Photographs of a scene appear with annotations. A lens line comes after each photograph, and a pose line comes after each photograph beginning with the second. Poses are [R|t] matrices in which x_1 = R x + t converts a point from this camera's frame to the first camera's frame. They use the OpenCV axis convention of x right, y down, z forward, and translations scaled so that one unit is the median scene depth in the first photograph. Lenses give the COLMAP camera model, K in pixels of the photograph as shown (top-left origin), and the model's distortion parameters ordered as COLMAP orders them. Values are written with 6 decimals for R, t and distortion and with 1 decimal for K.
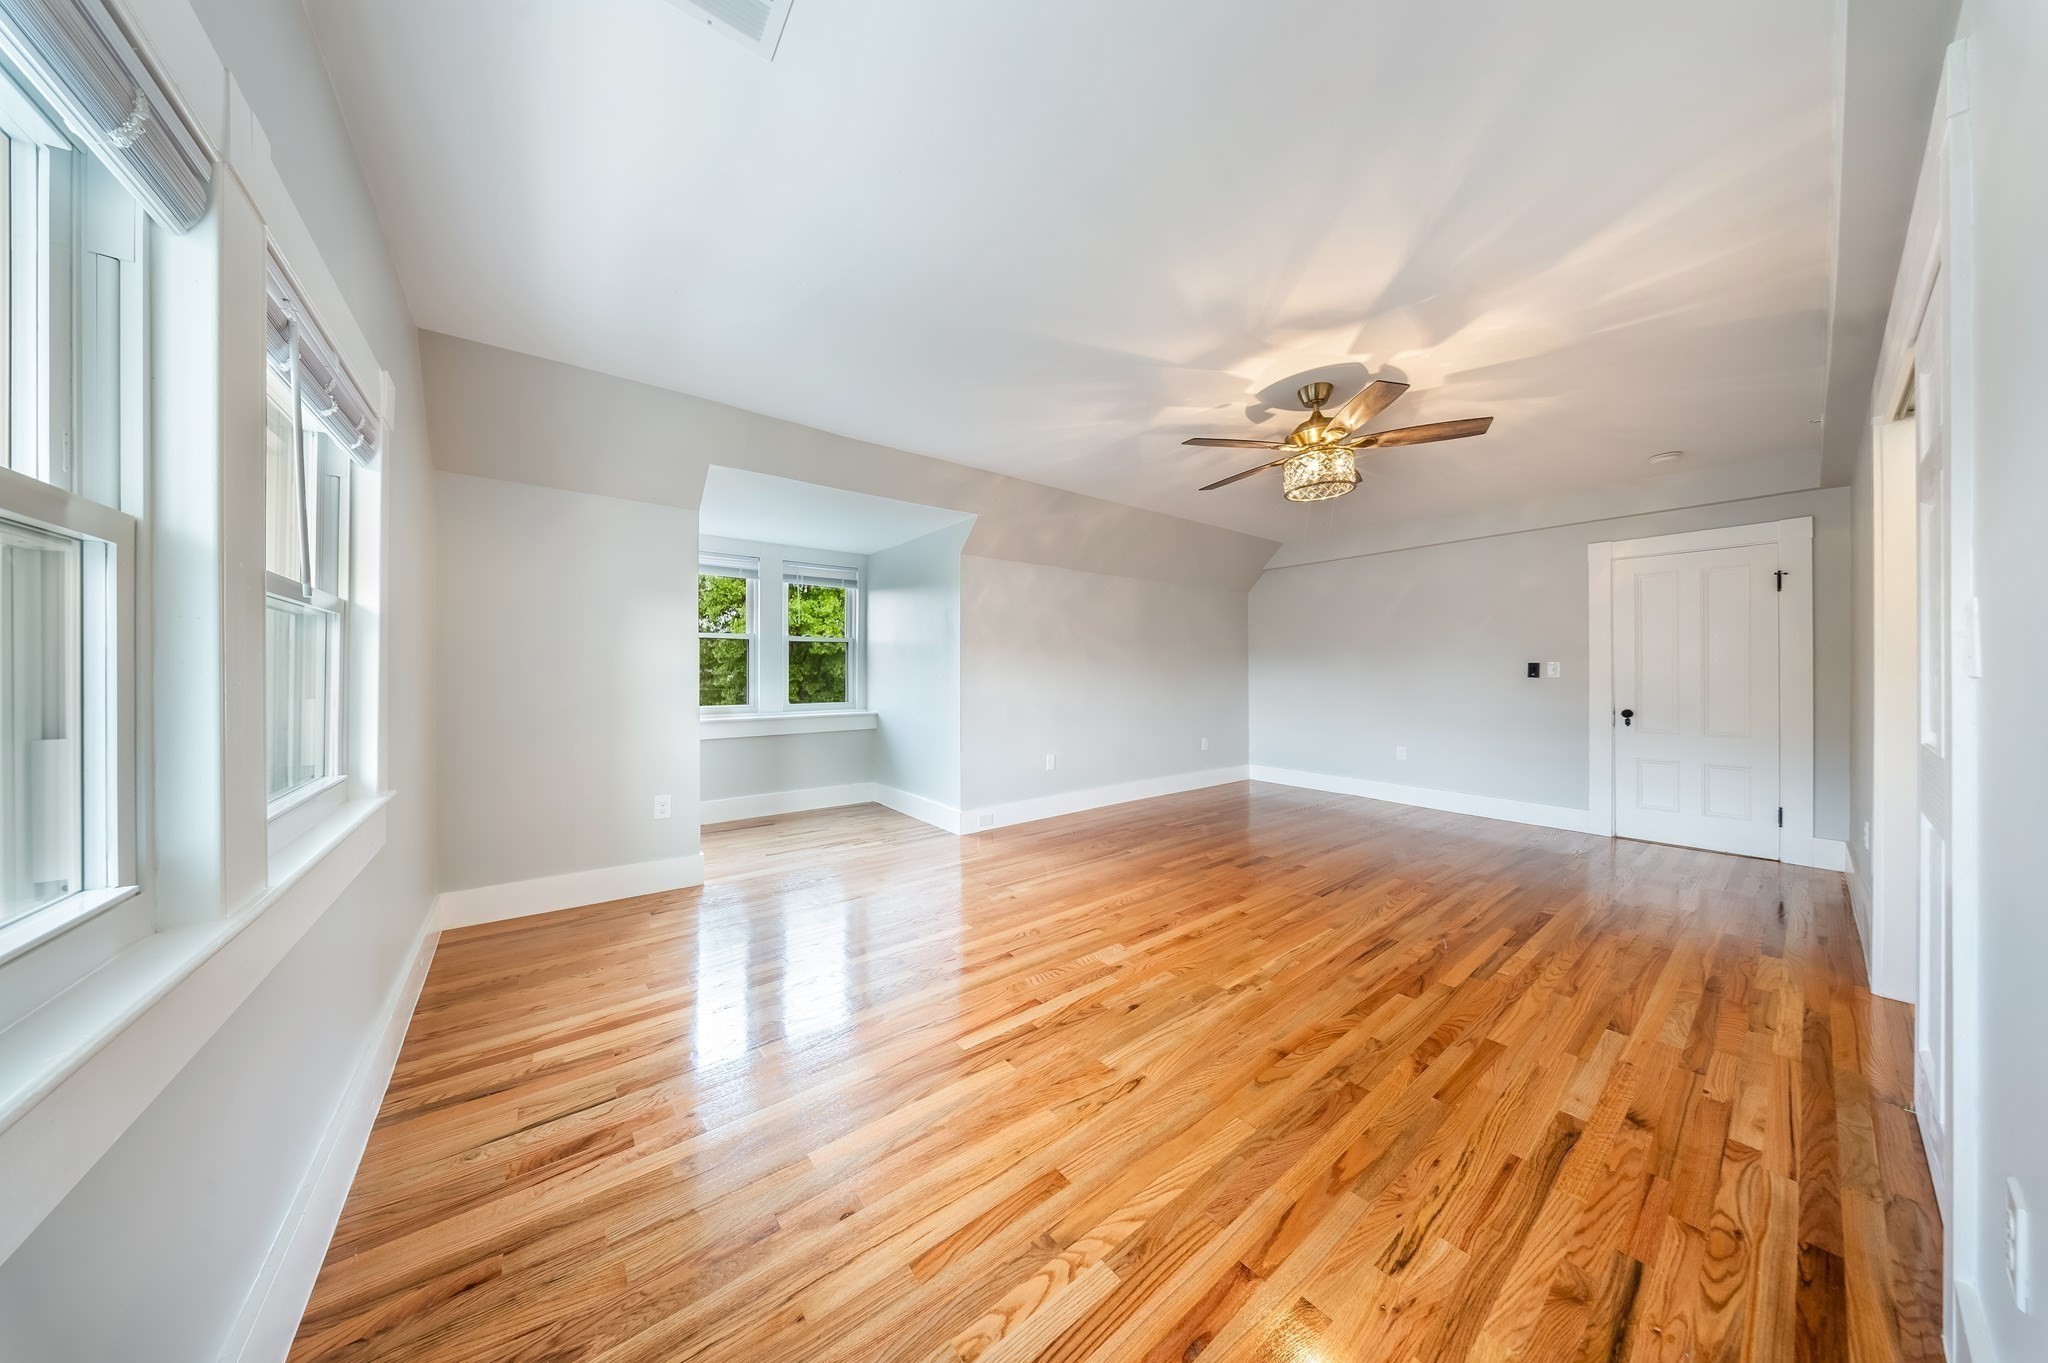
lens RADIAL K [[617.0, 0, 1024.0], [0, 617.0, 681.5], [0, 0, 1]] dist [-0.000452, -0.000016]
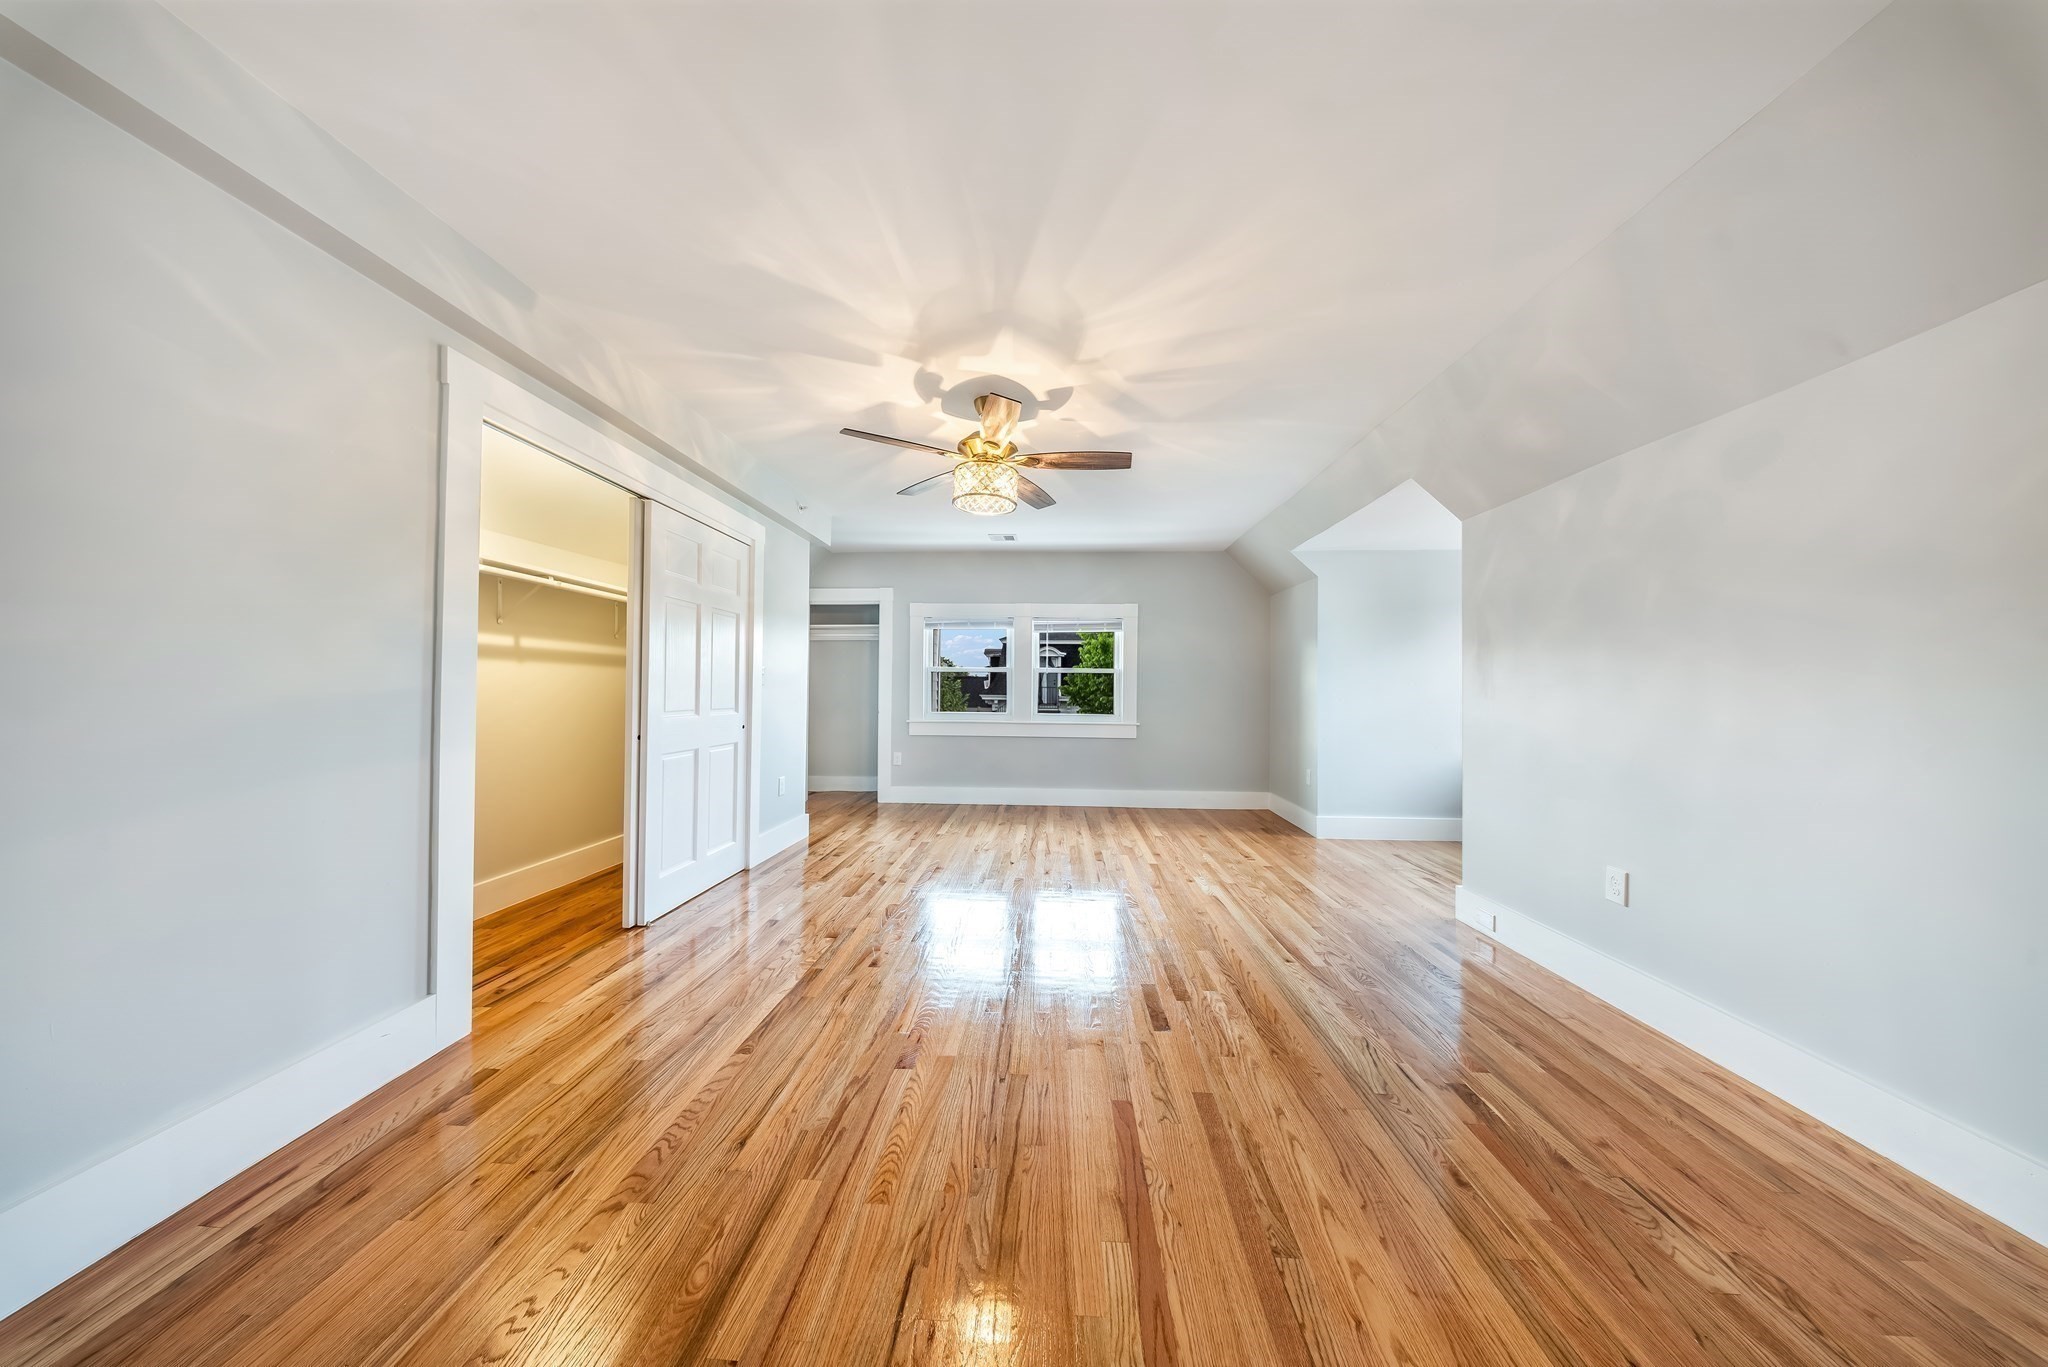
lens RADIAL K [[617.0, 0, 1024.0], [0, 617.0, 683.5], [0, 0, 1]] dist [-0.000452, -0.000016]
pose [[-0.659685, -0.009947, -0.751476, 1.222267], [-0.009808, 0.999941, -0.004625, -0.013219], [0.751478, 0.004319, -0.659744, 1.760373]]
